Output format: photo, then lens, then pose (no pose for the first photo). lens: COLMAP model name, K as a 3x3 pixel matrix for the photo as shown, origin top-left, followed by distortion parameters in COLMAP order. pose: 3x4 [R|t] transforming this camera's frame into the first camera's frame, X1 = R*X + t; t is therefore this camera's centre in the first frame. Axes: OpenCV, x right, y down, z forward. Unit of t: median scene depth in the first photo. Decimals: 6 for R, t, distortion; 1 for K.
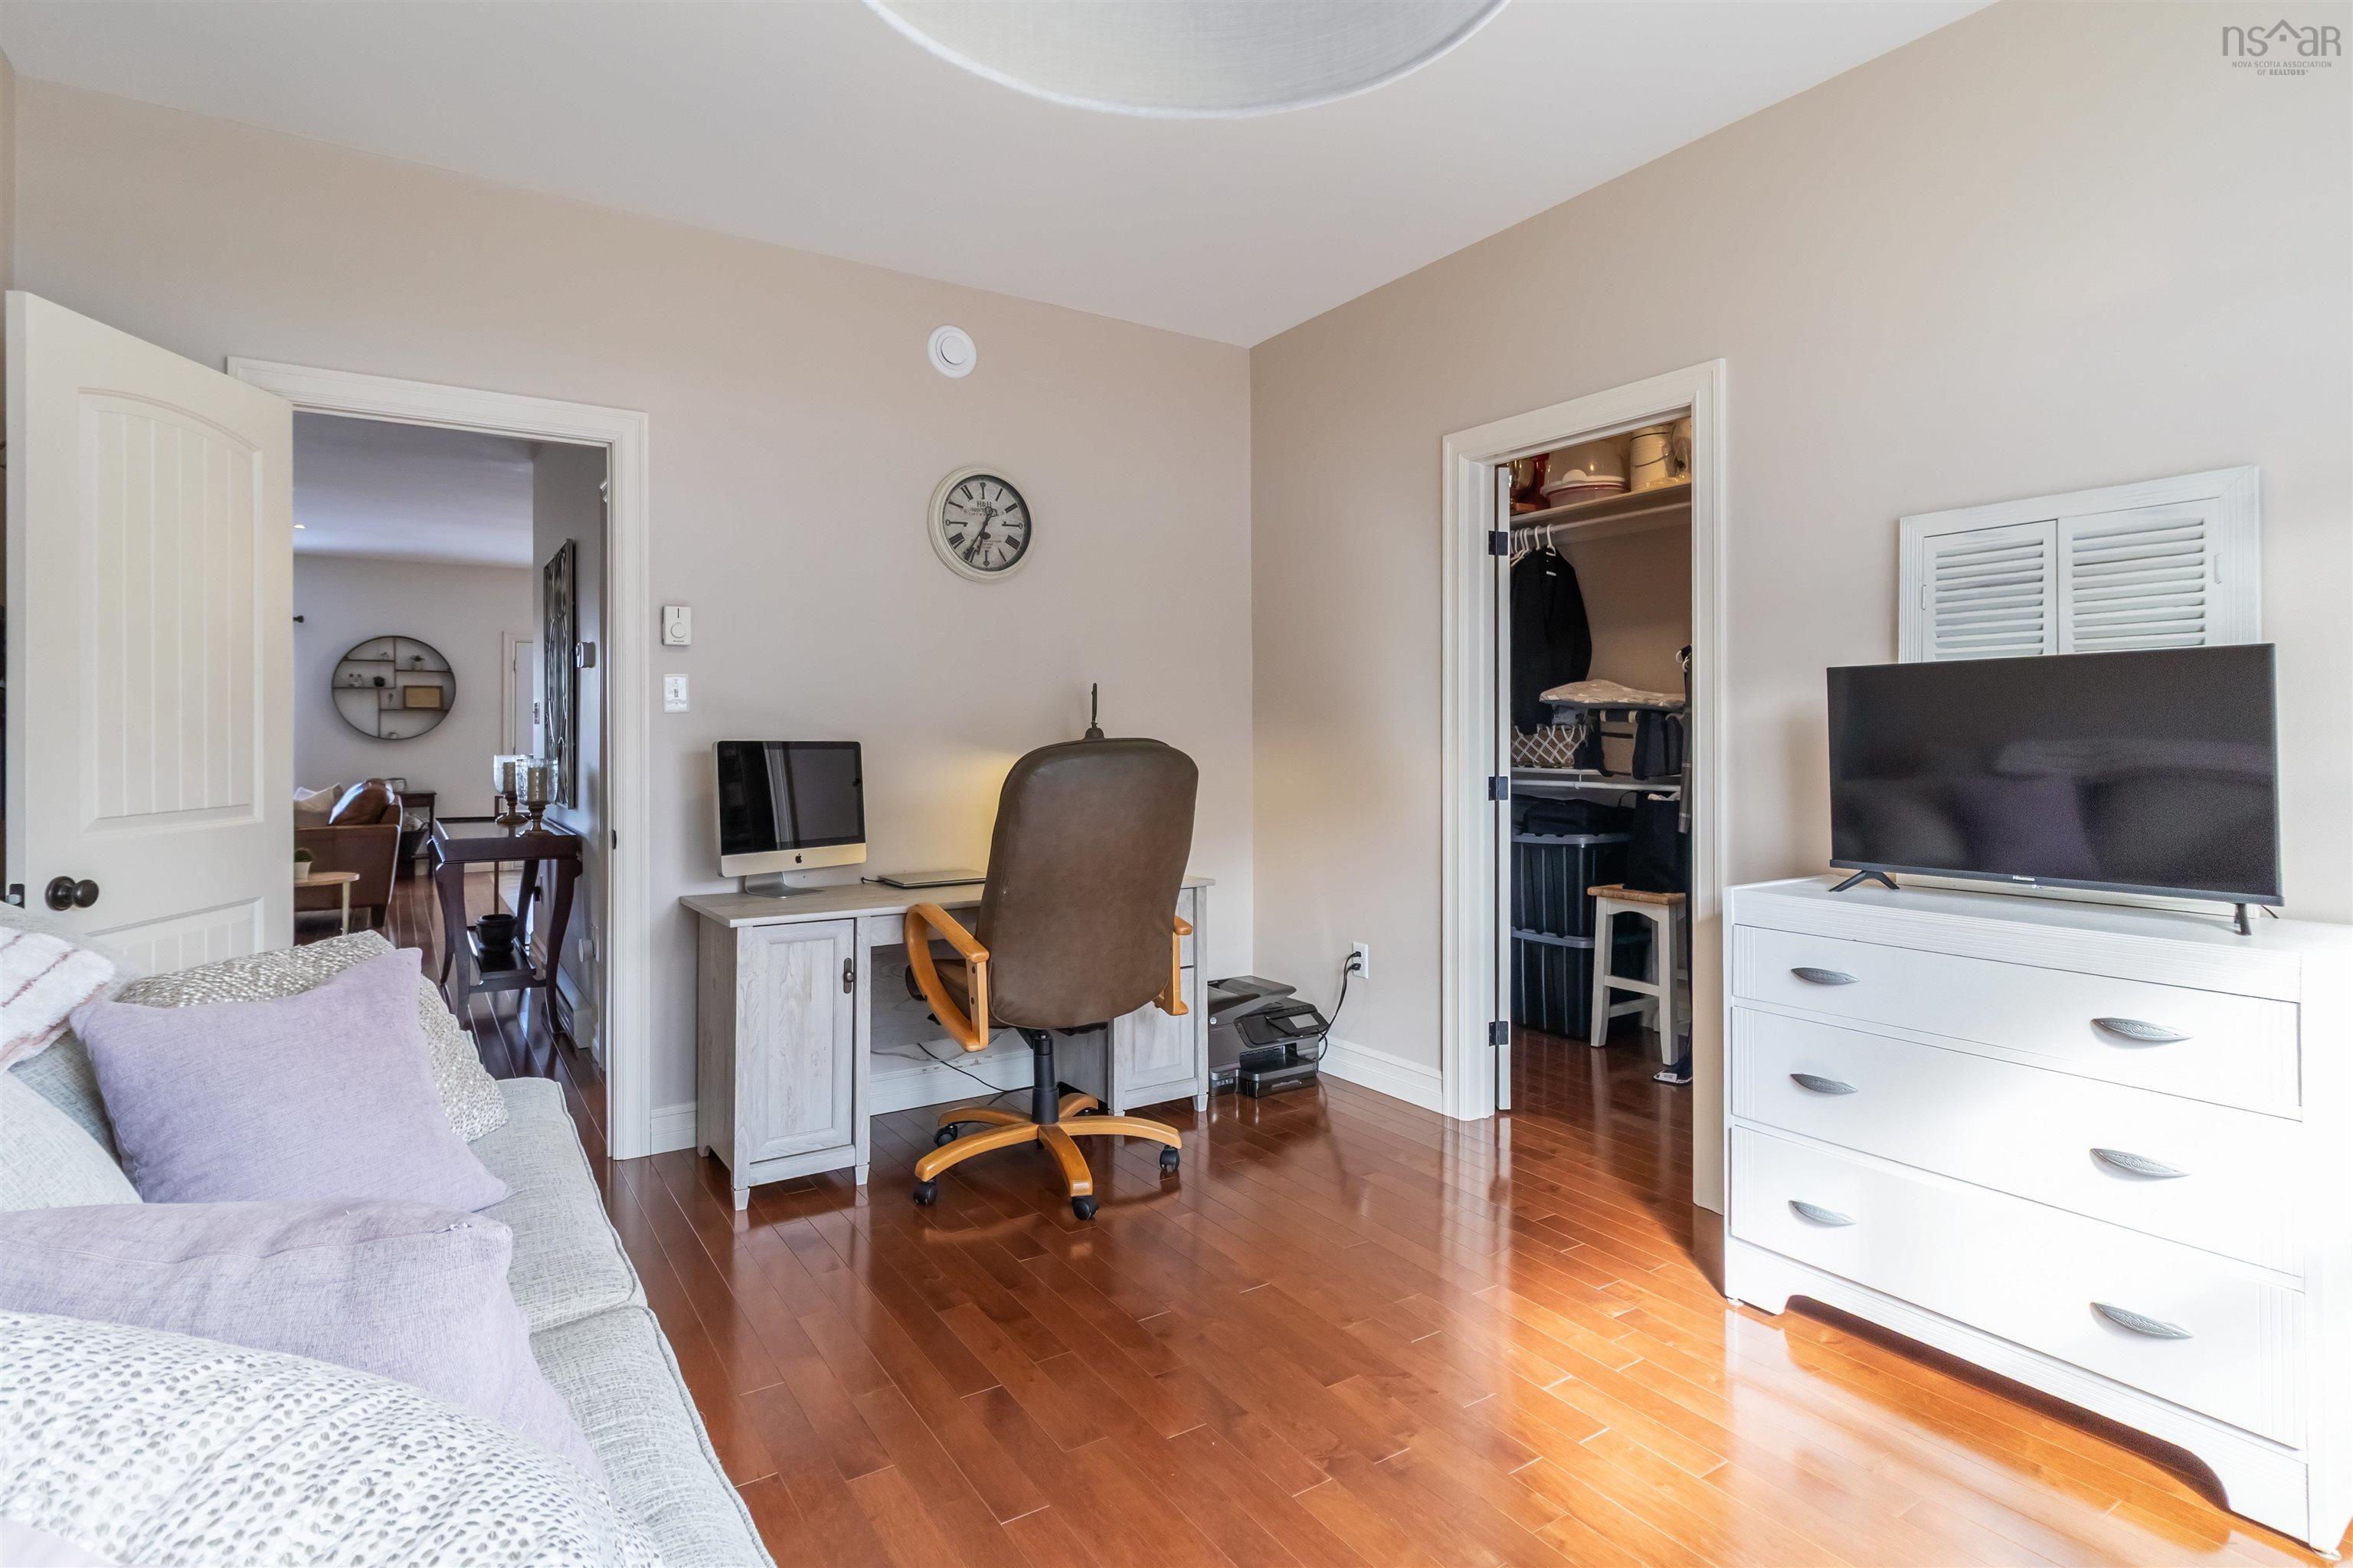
lens RADIAL K [[1187.8, 0, 1176.5], [0, 1187.8, 733.4], [0, 0, 1]] dist [-0.000283, -0.000149]
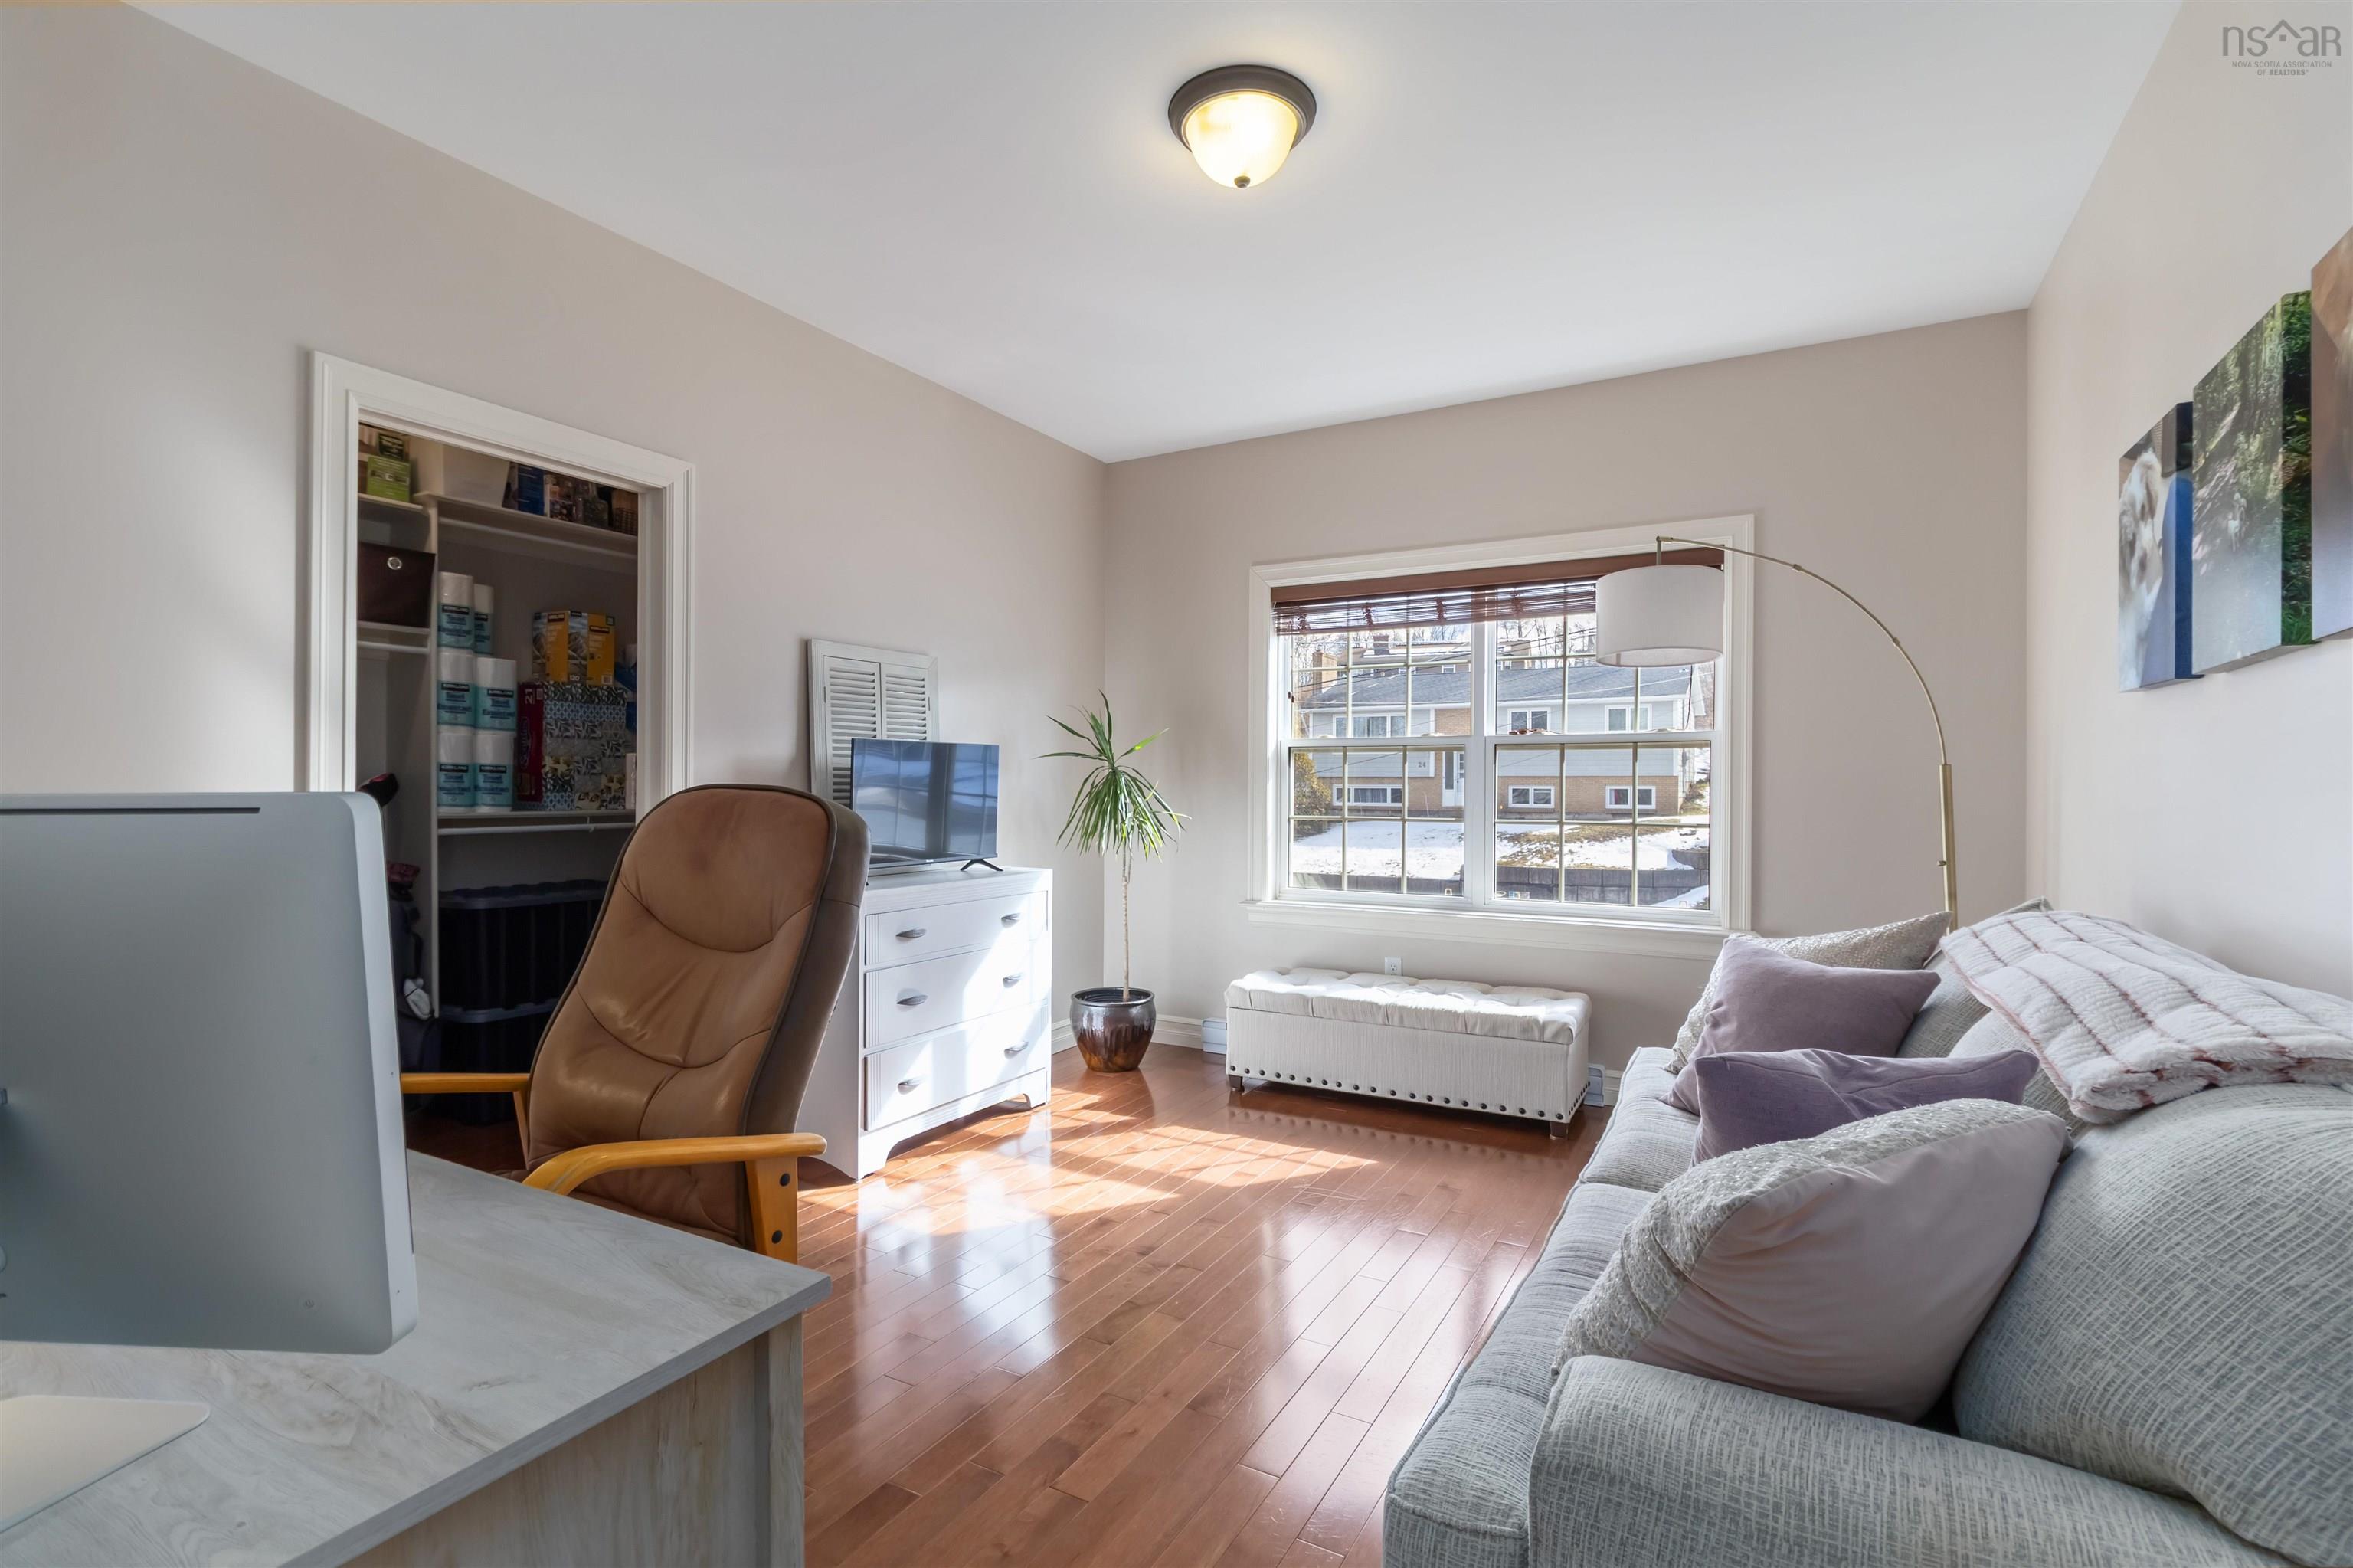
lens RADIAL K [[1096.8, 0, 1182.1], [0, 1096.8, 746.5], [0, 0, 1]] dist [0.001138, 0.000917]
pose [[-0.457300, 0.028072, 0.888869, -0.922836], [-0.006054, 0.999380, -0.034677, 0.001021], [-0.889292, -0.021239, -0.456847, 1.317933]]
